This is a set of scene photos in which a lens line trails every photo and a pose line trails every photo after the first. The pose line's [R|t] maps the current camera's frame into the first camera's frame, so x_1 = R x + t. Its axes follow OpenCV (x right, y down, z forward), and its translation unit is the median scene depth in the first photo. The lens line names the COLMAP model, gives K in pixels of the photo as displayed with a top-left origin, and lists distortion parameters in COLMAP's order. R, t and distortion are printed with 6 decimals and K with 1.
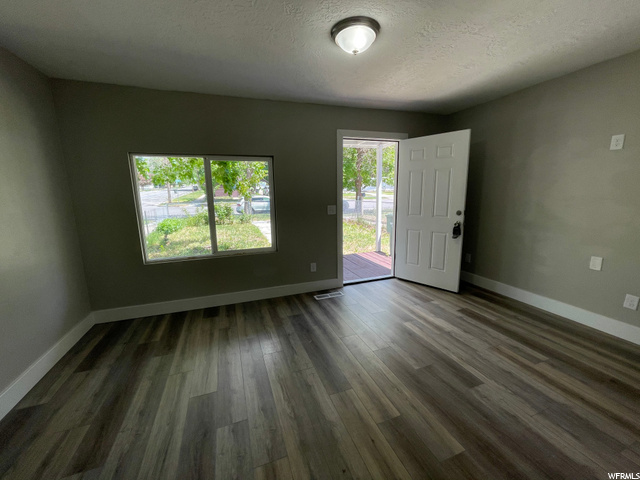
lens RADIAL K [[259.1, 0, 319.1], [0, 259.1, 236.6], [0, 0, 1]] dist [-0.000815, -0.000828]
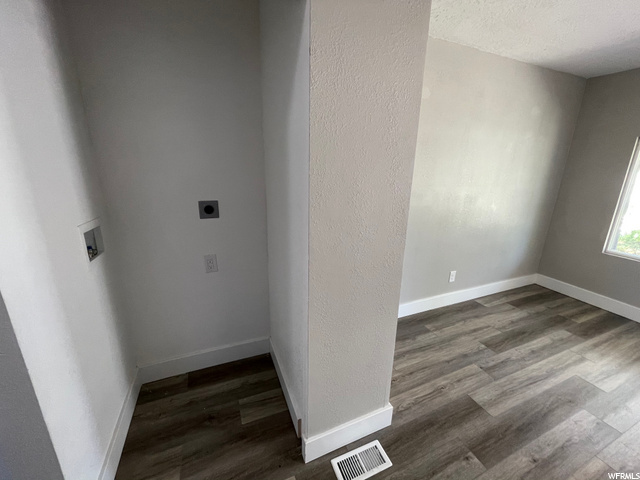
lens RADIAL K [[259.1, 0, 317.7], [0, 259.1, 237.7], [0, 0, 1]] dist [-0.000815, -0.000828]
pose [[0.043543, 0.291940, -0.955445, 0.260823], [-0.193049, 0.940786, 0.278663, -0.015663], [0.980222, 0.172314, 0.097323, -0.223519]]
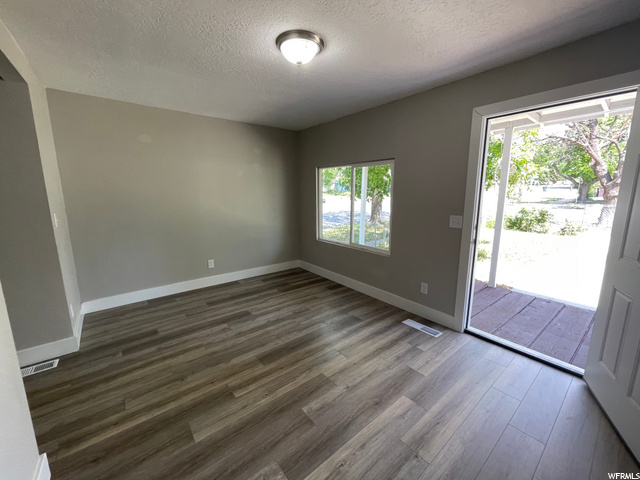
lens RADIAL K [[259.1, 0, 319.3], [0, 259.1, 237.9], [0, 0, 1]] dist [-0.000815, -0.000828]
pose [[0.321352, 0.184853, -0.928742, 0.956541], [-0.169956, 0.976096, 0.135471, -0.144137], [0.931583, 0.114311, 0.345087, 0.616654]]
